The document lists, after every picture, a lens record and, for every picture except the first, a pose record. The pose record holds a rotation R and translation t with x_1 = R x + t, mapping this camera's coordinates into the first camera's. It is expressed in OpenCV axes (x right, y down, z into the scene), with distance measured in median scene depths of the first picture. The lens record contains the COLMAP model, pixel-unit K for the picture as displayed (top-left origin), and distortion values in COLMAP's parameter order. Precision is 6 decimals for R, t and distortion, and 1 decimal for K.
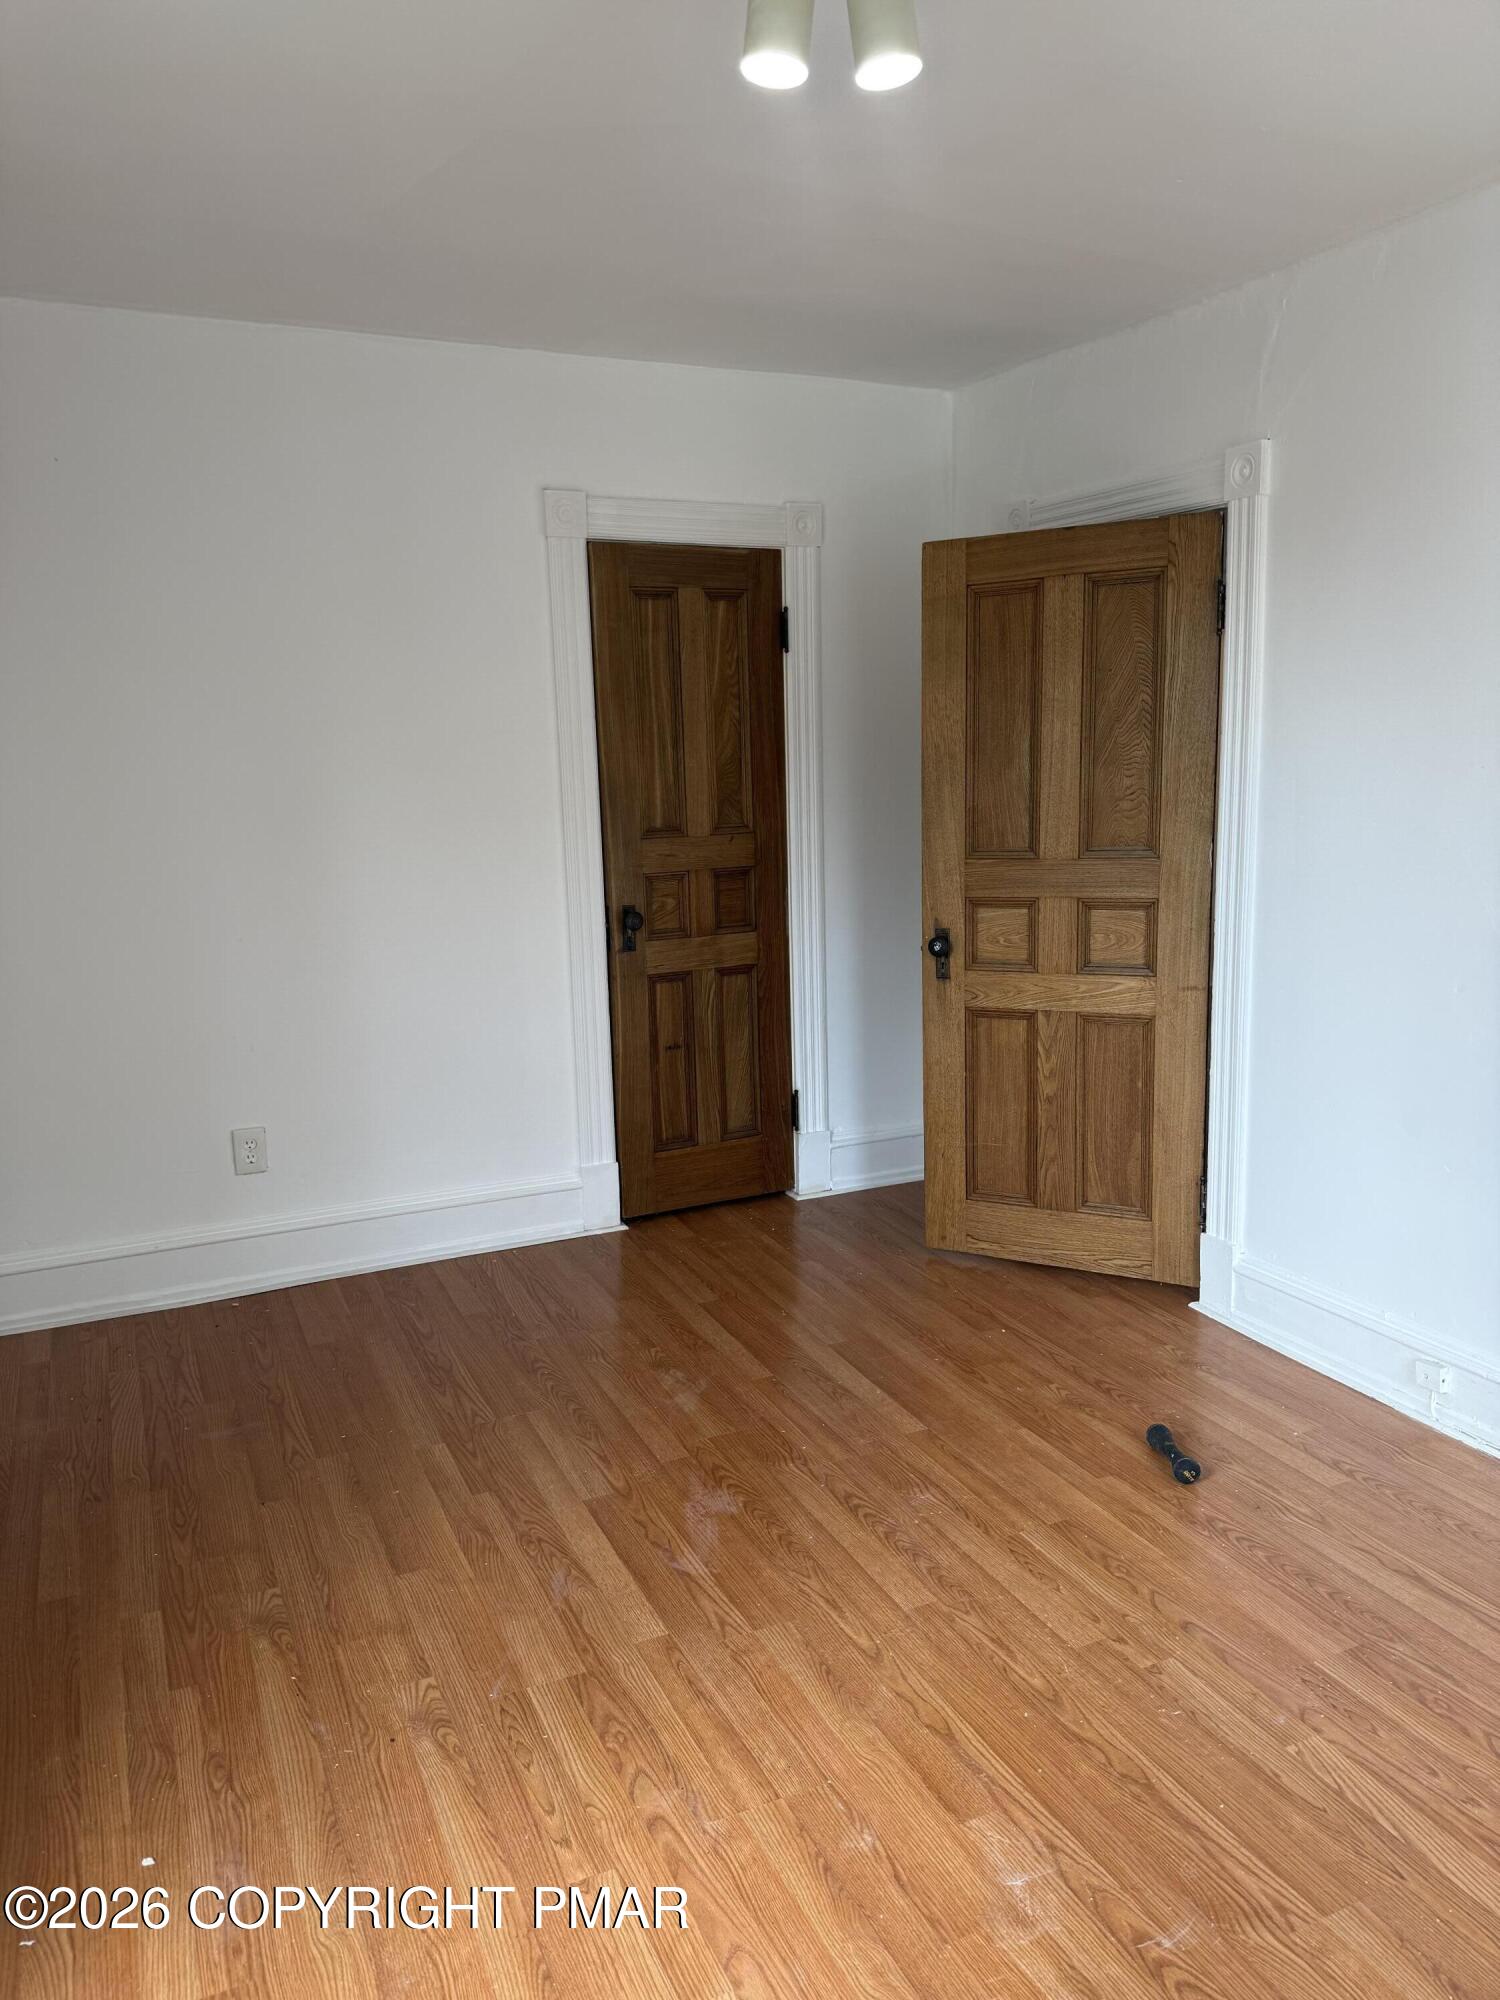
lens RADIAL K [[1411.4, 0, 748.4], [0, 1411.4, 1003.3], [0, 0, 1]] dist [-0.004634, -0.003665]
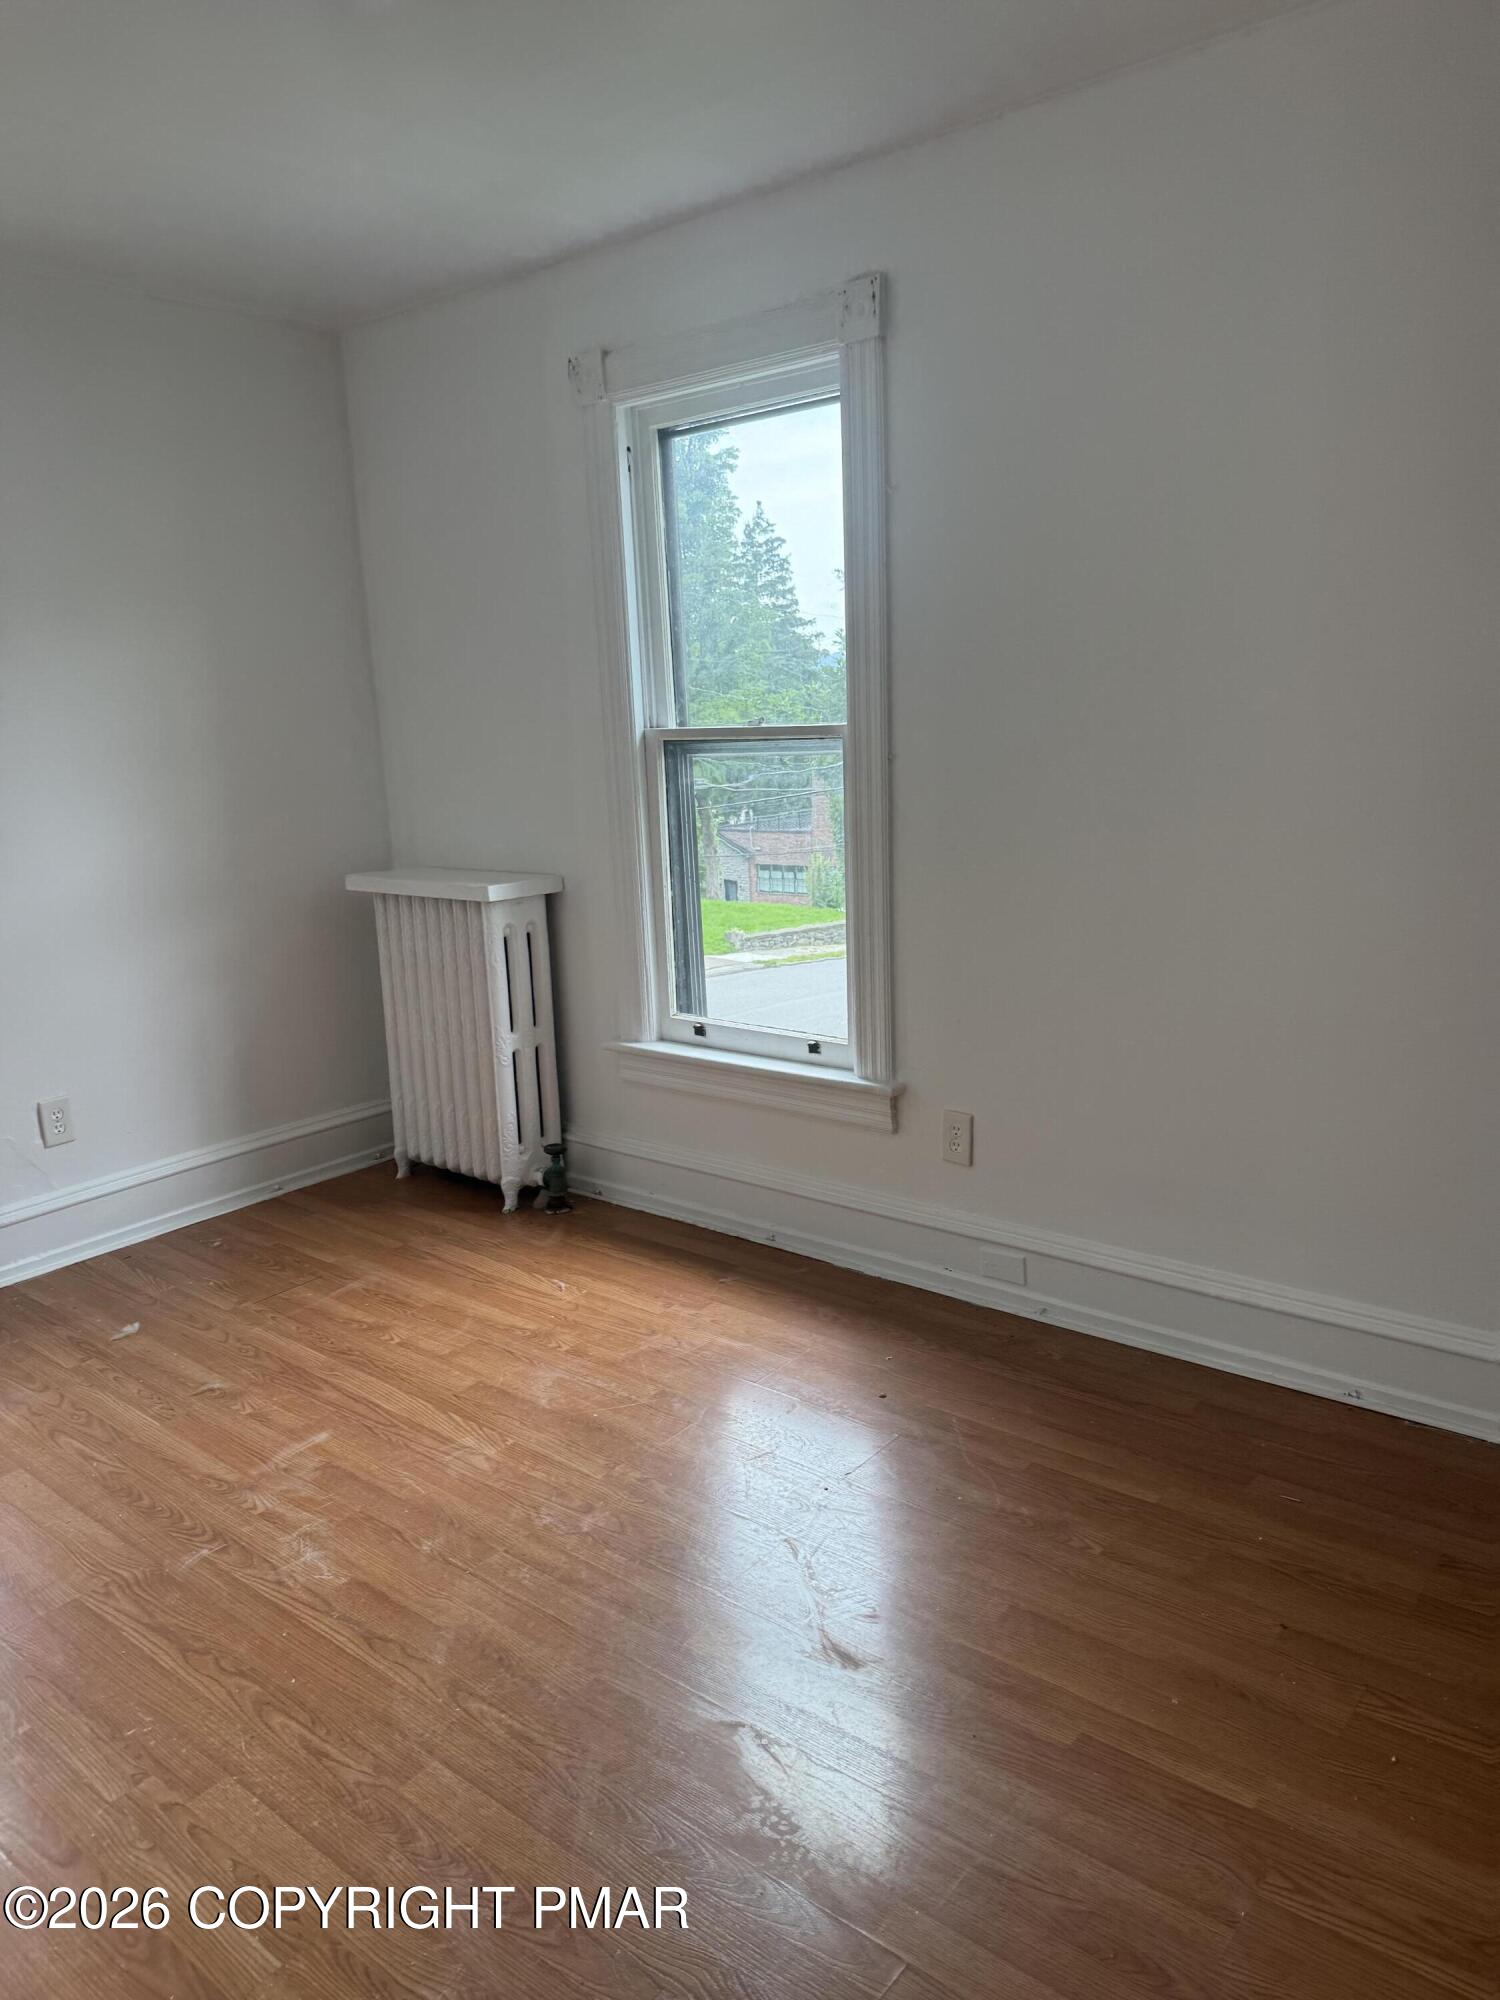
lens RADIAL K [[1411.4, 0, 748.4], [0, 1411.4, 1003.3], [0, 0, 1]] dist [-0.004634, -0.003665]
pose [[-0.899615, 0.152081, -0.409346, 0.252908], [-0.014762, 0.926270, 0.376571, -0.338535], [0.436434, 0.344812, -0.831041, 1.885684]]
